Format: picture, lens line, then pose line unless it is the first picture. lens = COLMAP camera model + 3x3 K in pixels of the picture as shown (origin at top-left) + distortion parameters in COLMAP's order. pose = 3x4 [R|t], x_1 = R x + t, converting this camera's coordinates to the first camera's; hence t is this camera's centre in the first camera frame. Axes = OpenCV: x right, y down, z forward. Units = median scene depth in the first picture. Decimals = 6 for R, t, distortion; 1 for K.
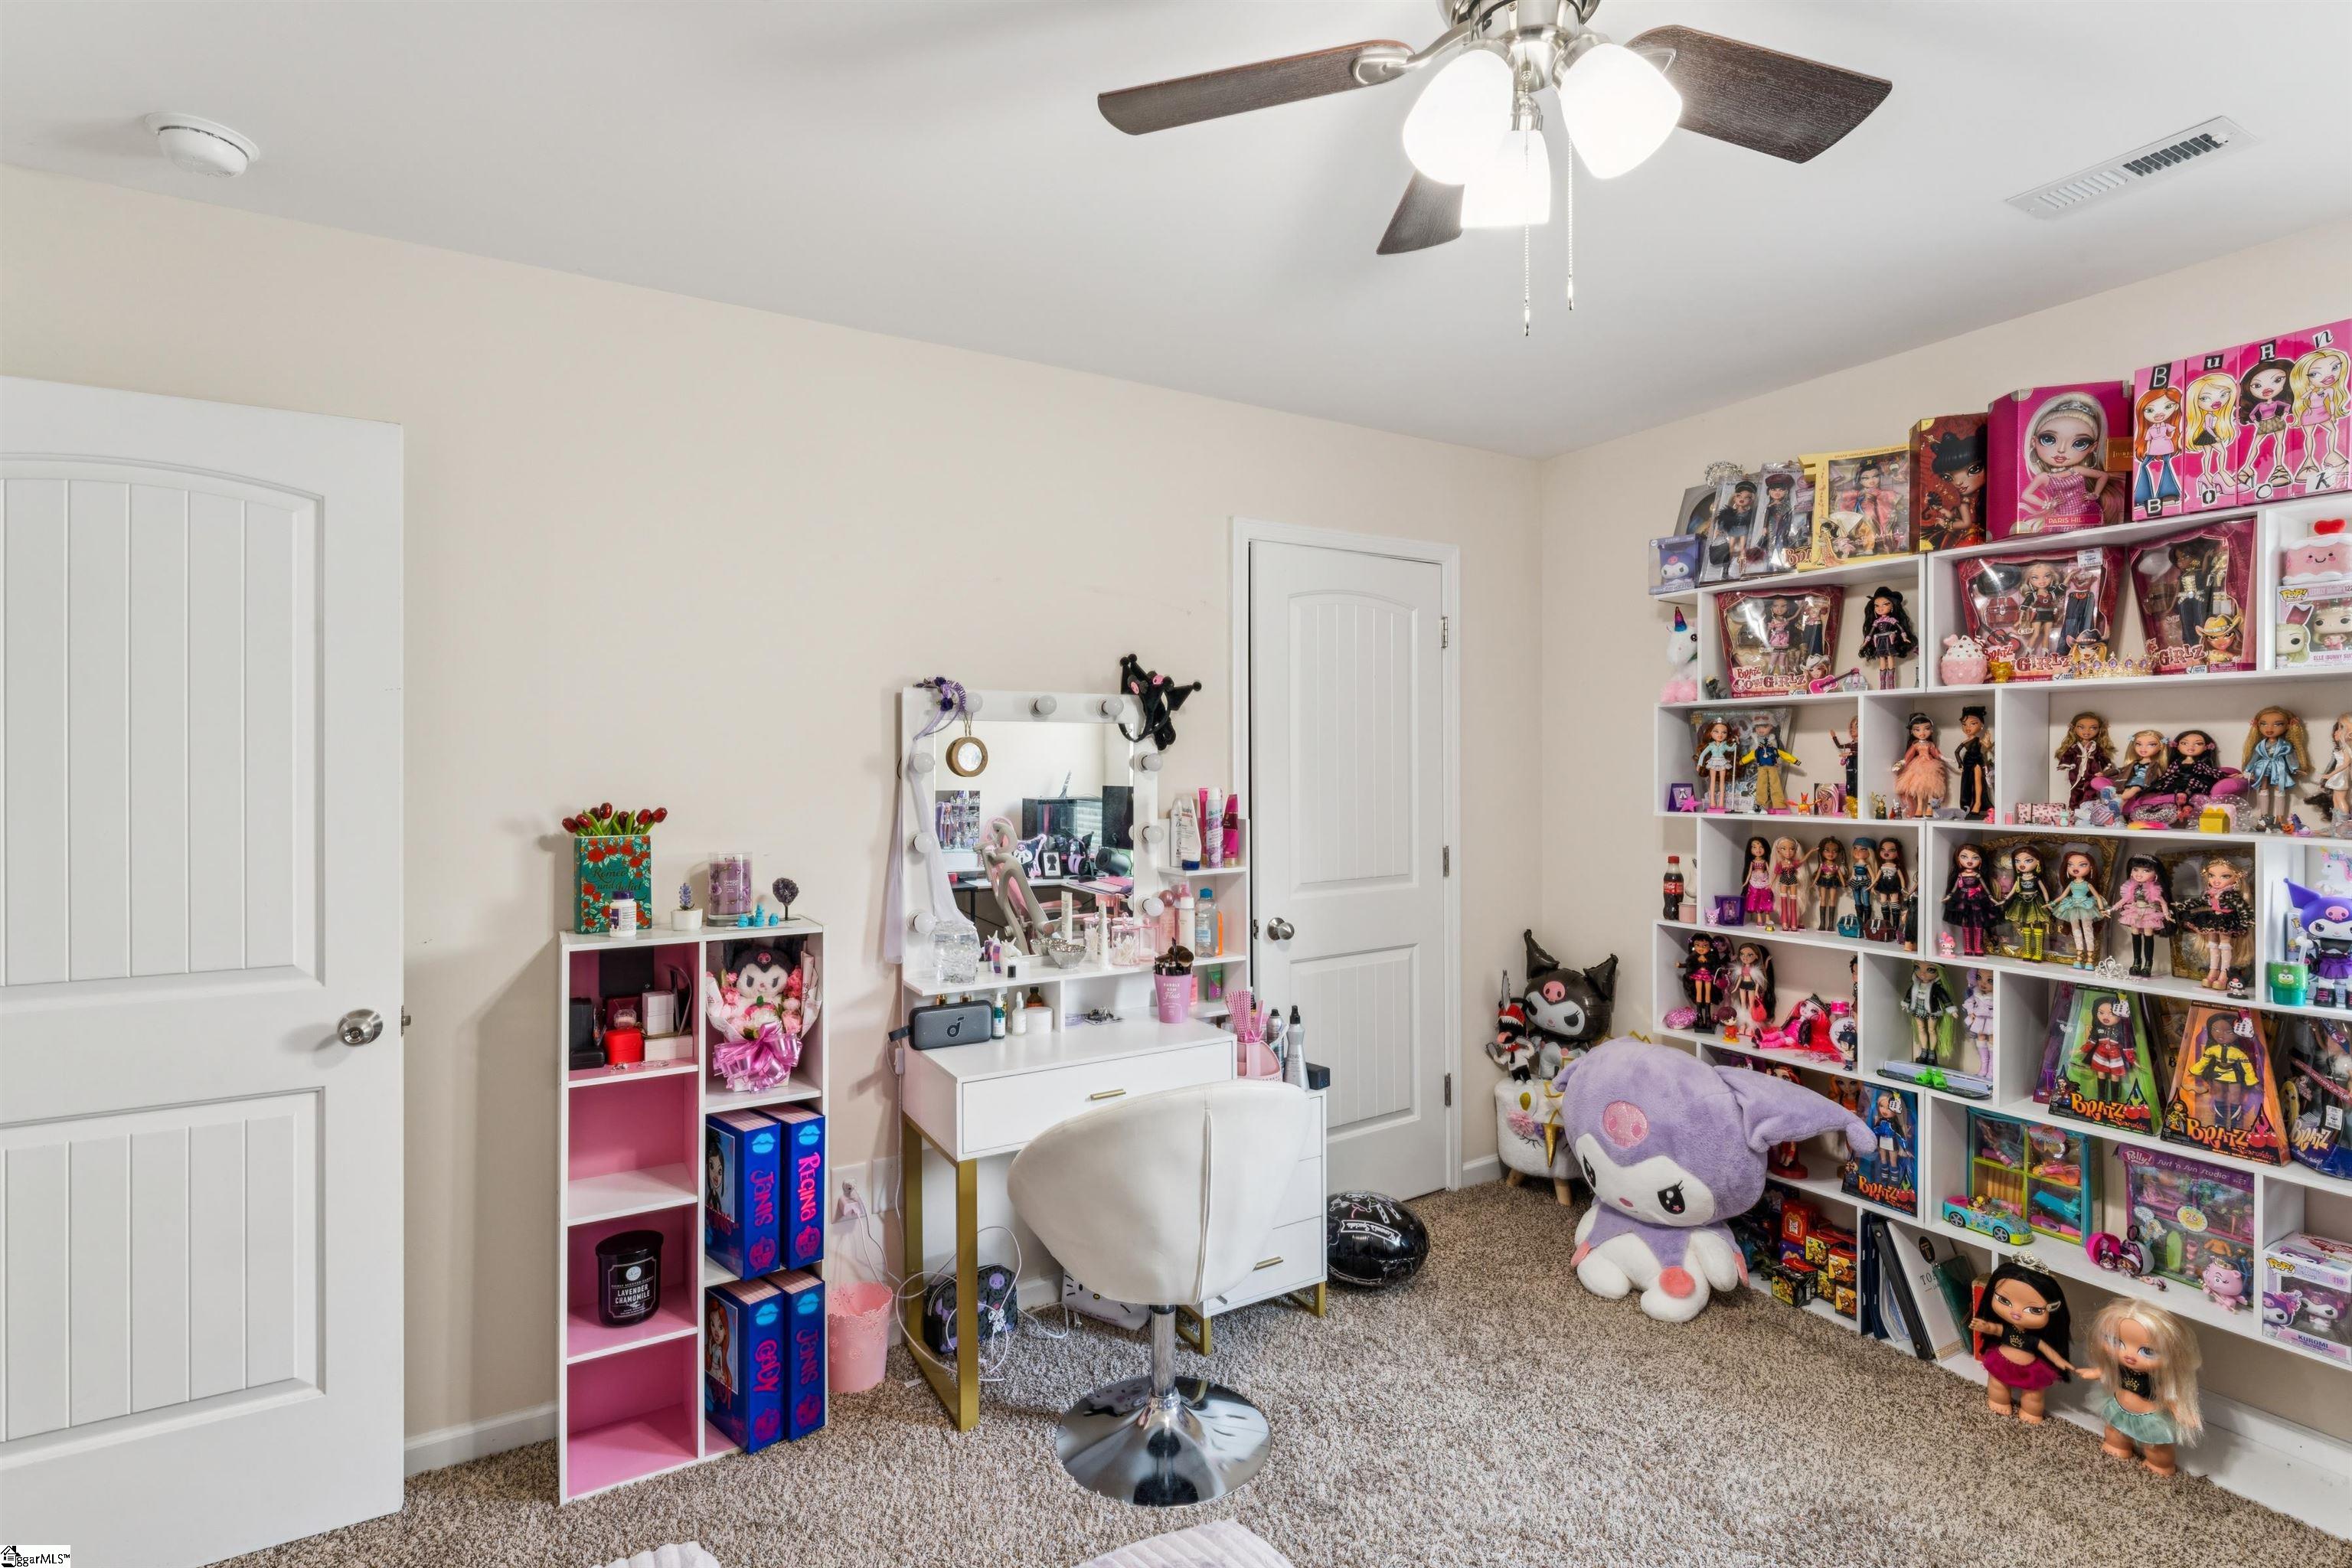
lens RADIAL K [[1105.4, 0, 1178.7], [0, 1105.4, 766.3], [0, 0, 1]] dist [-0.001859, -0.000312]
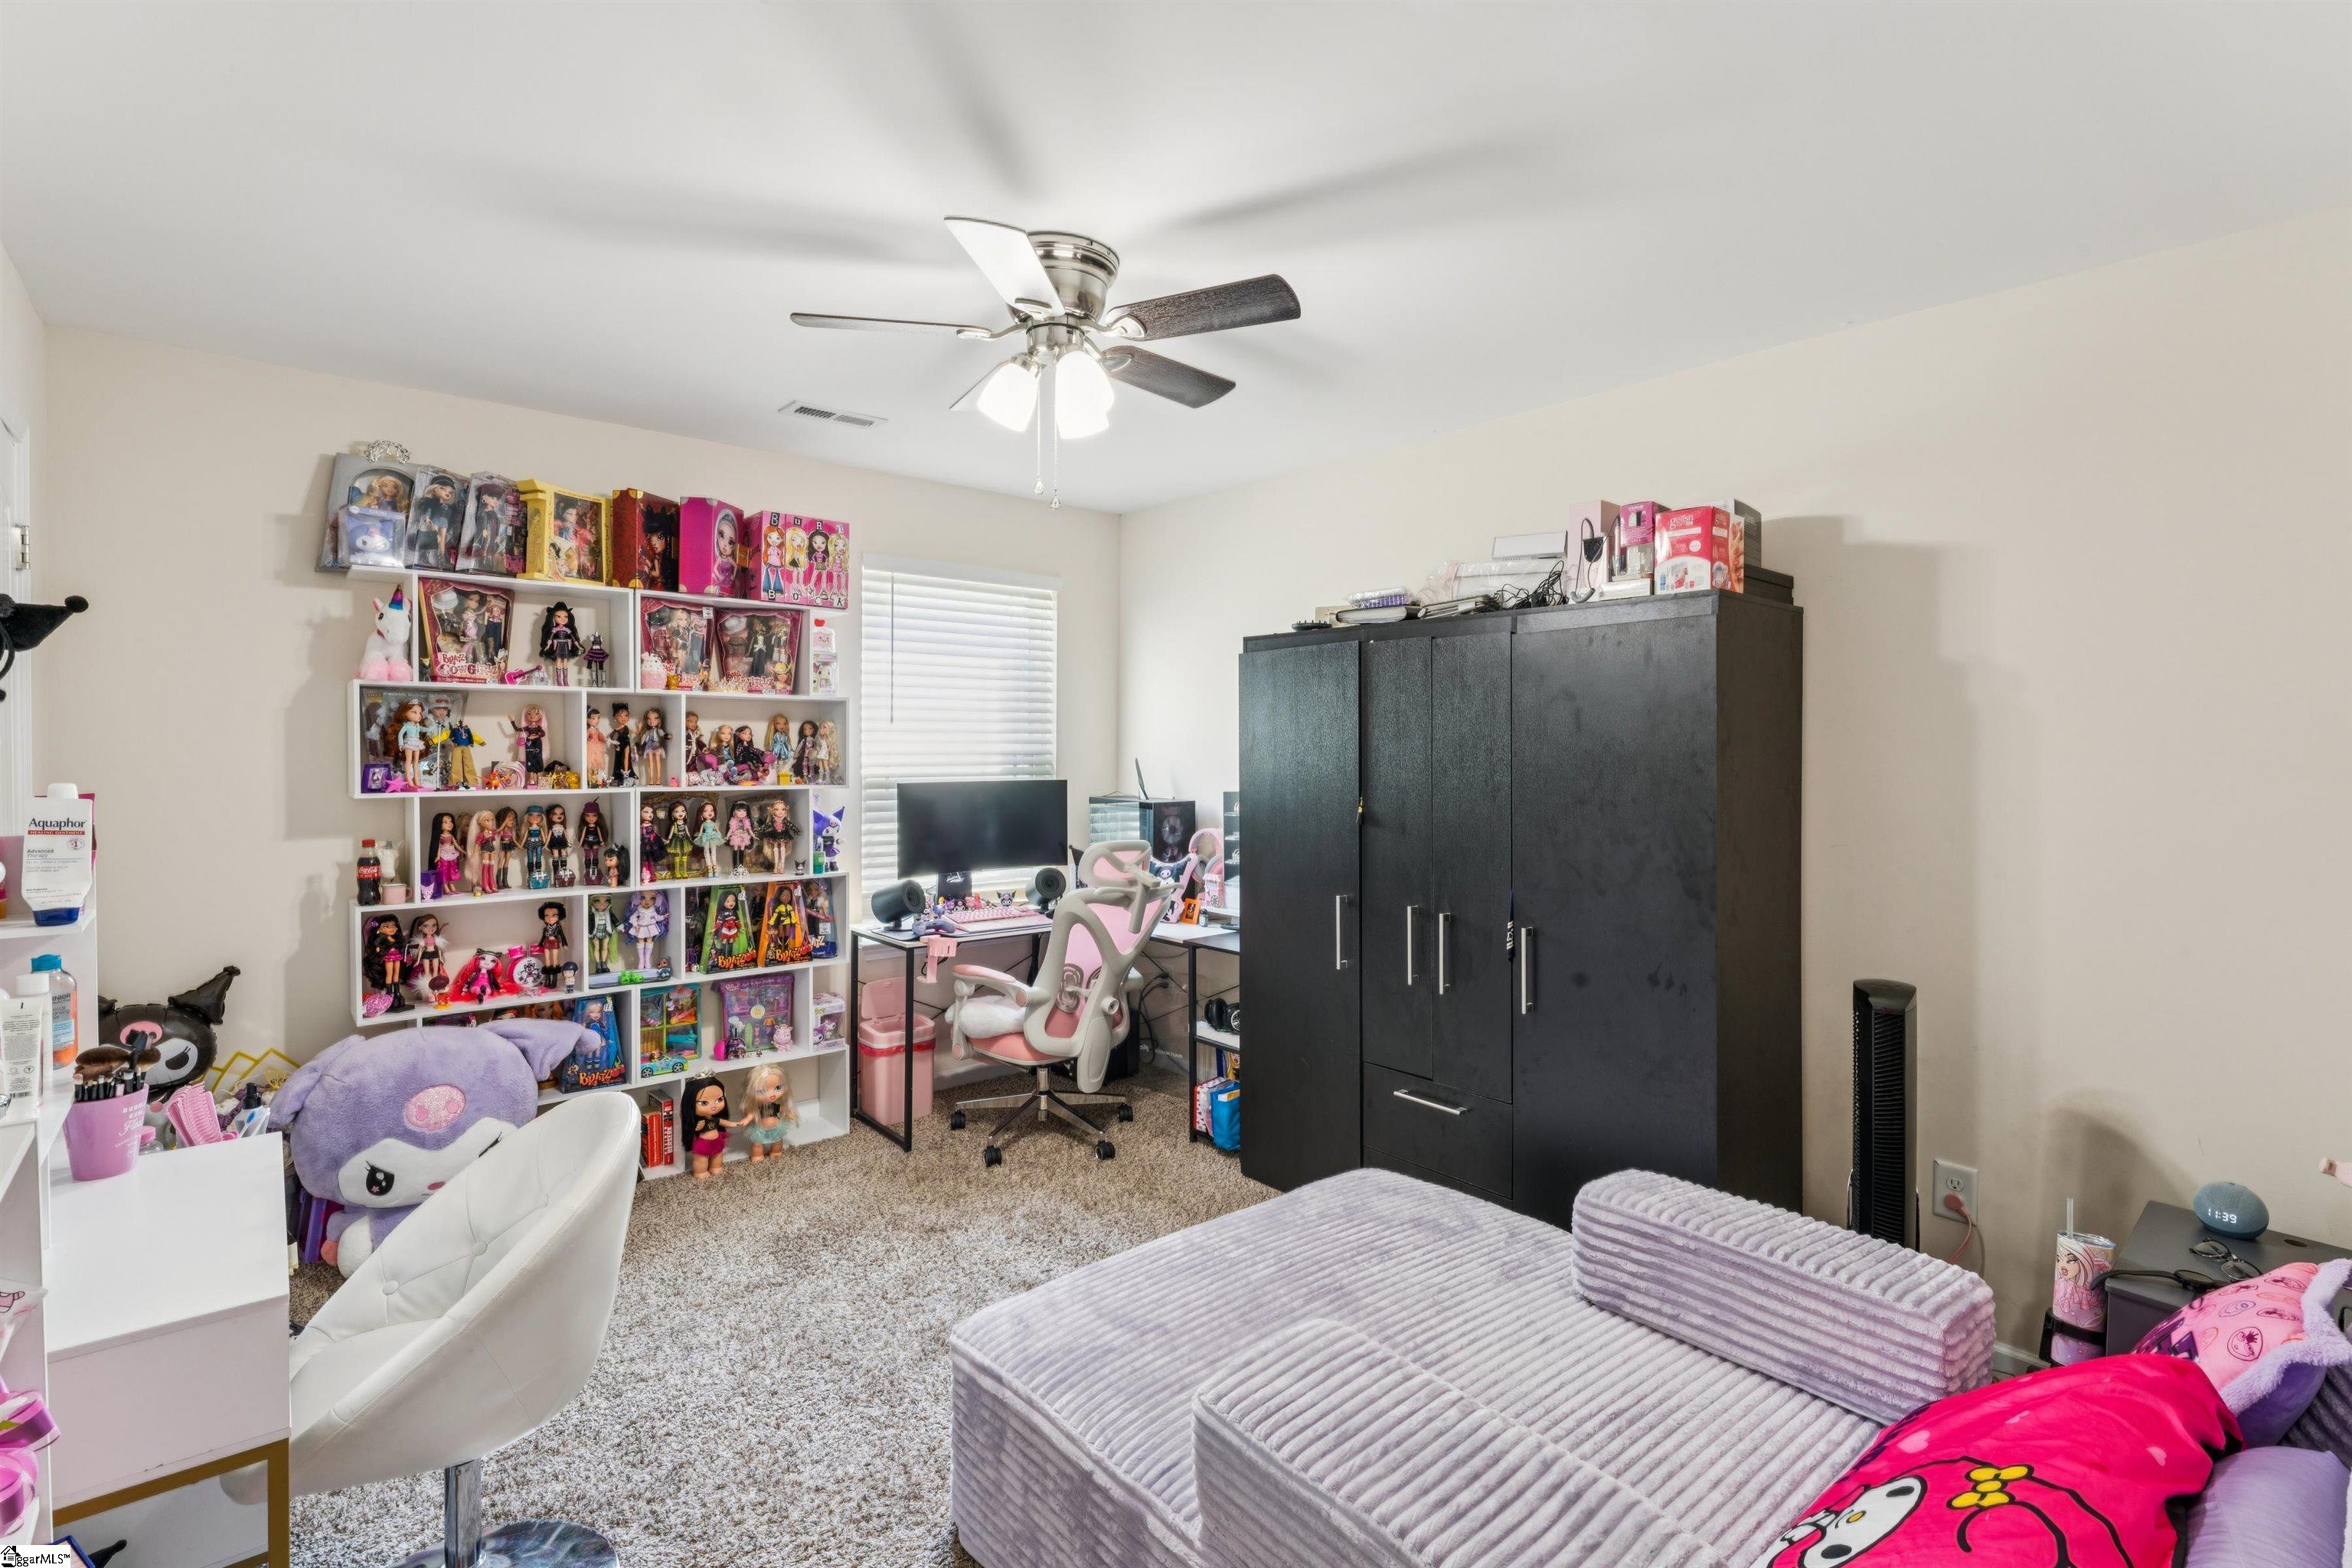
lens RADIAL K [[1105.4, 0, 1176.2], [0, 1105.4, 778.3], [0, 0, 1]] dist [-0.001859, -0.000312]
pose [[-0.186347, -0.023160, 0.982211, -0.847554], [-0.000310, 0.999723, 0.023515, 0.006949], [-0.982484, 0.004078, -0.186303, 0.655020]]
